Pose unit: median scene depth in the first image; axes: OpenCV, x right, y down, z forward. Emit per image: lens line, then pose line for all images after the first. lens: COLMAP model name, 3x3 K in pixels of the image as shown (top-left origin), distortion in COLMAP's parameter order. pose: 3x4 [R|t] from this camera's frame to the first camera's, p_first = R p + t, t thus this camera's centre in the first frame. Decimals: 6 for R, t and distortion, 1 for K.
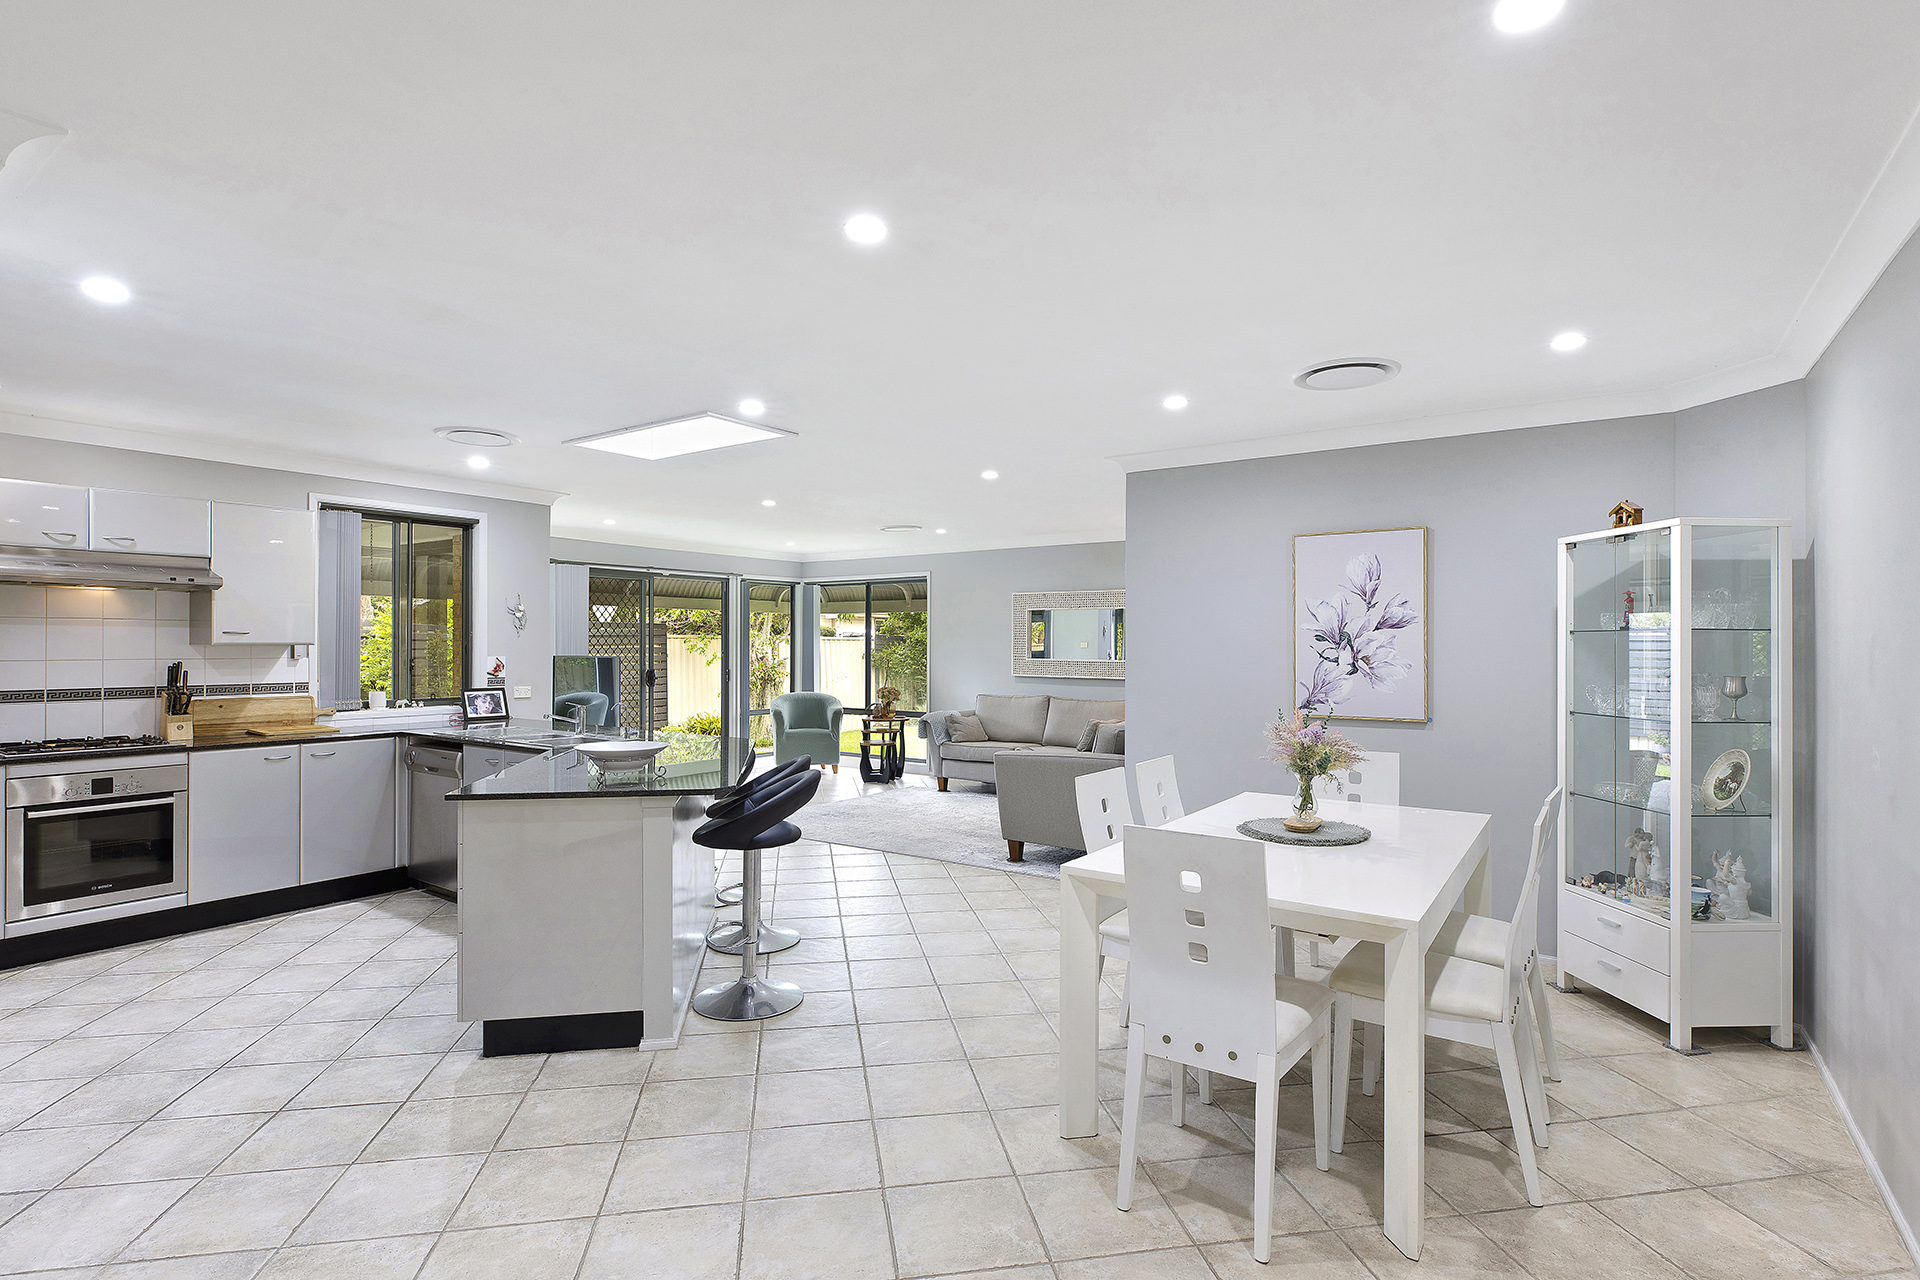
lens RADIAL K [[962.7, 0, 961.7], [0, 962.7, 638.0], [0, 0, 1]] dist [0.000508, -0.000063]
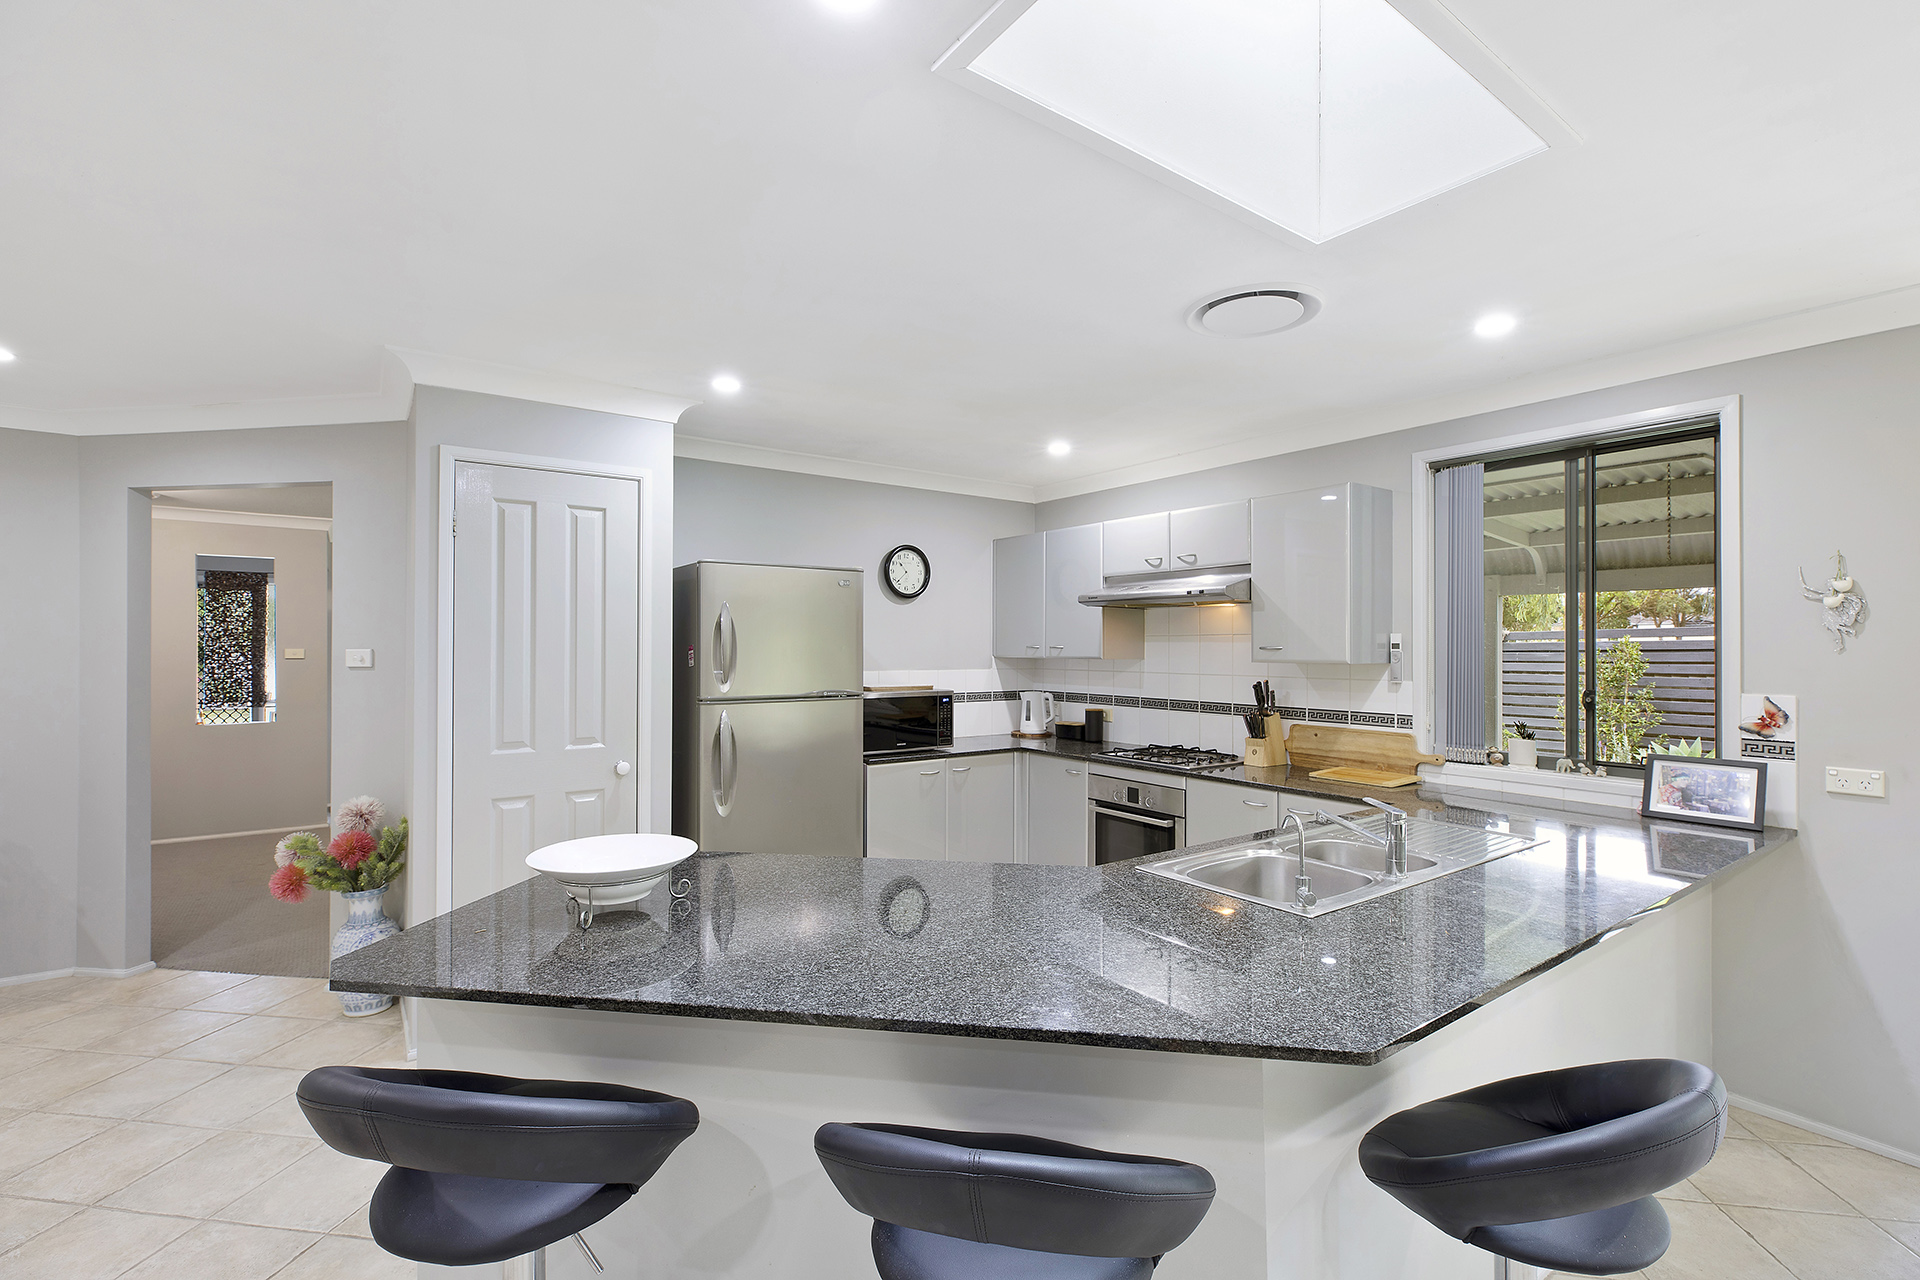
lens RADIAL K [[864.2, 0, 958.2], [0, 864.2, 638.3], [0, 0, 1]] dist [-0.001394, -0.000154]
pose [[-0.319263, -0.016030, -0.947531, 0.041064], [-0.002819, 0.999869, -0.015965, -0.000291], [0.947662, -0.002426, -0.319266, 0.798571]]
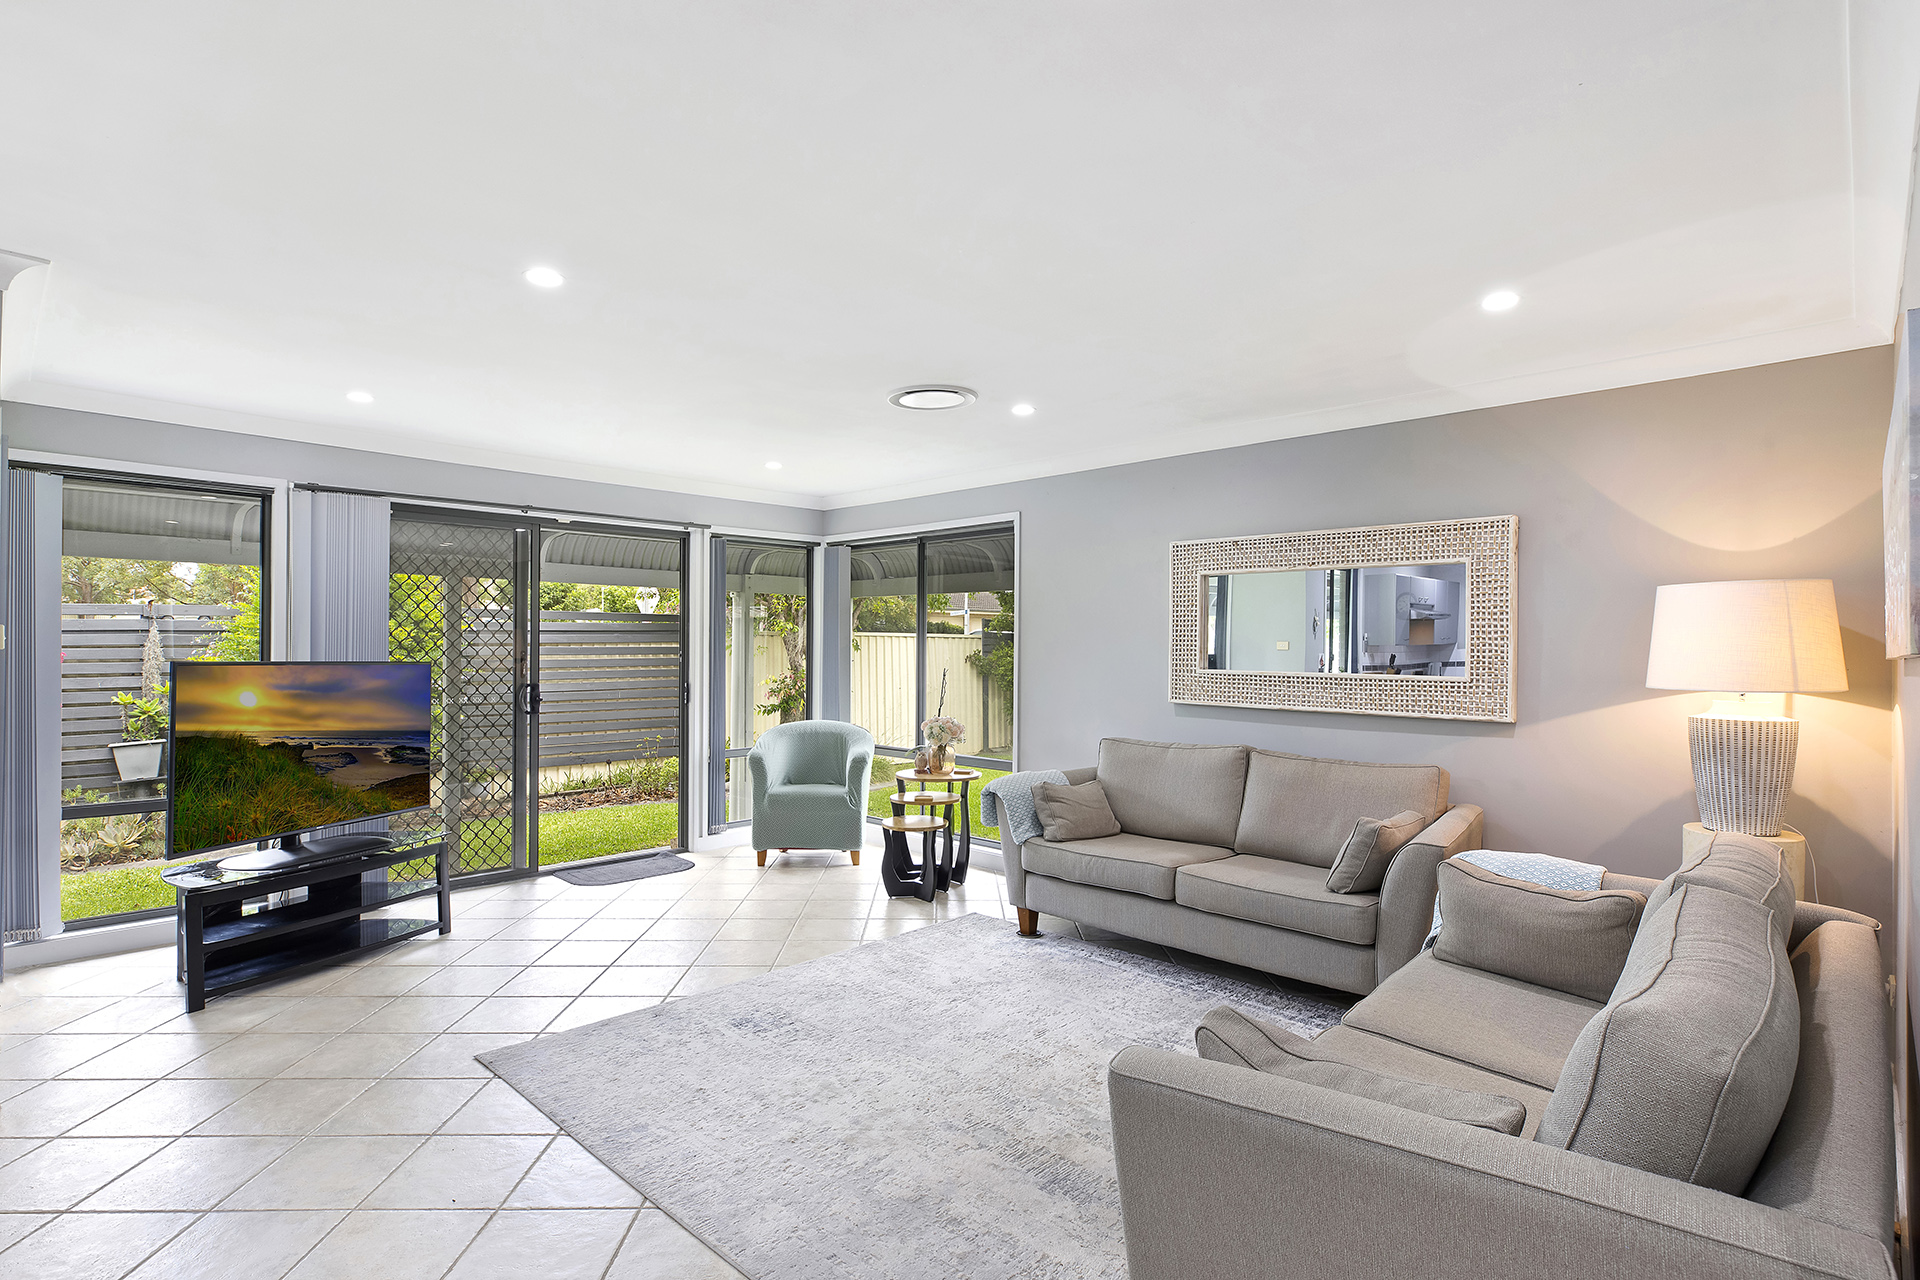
lens RADIAL K [[962.7, 0, 955.2], [0, 962.7, 642.7], [0, 0, 1]] dist [0.000508, -0.000063]
pose [[0.987279, 0.000900, -0.158997, 0.022329], [-0.000613, 0.999998, 0.001851, 0.006721], [0.158998, -0.001730, 0.987277, 0.502778]]
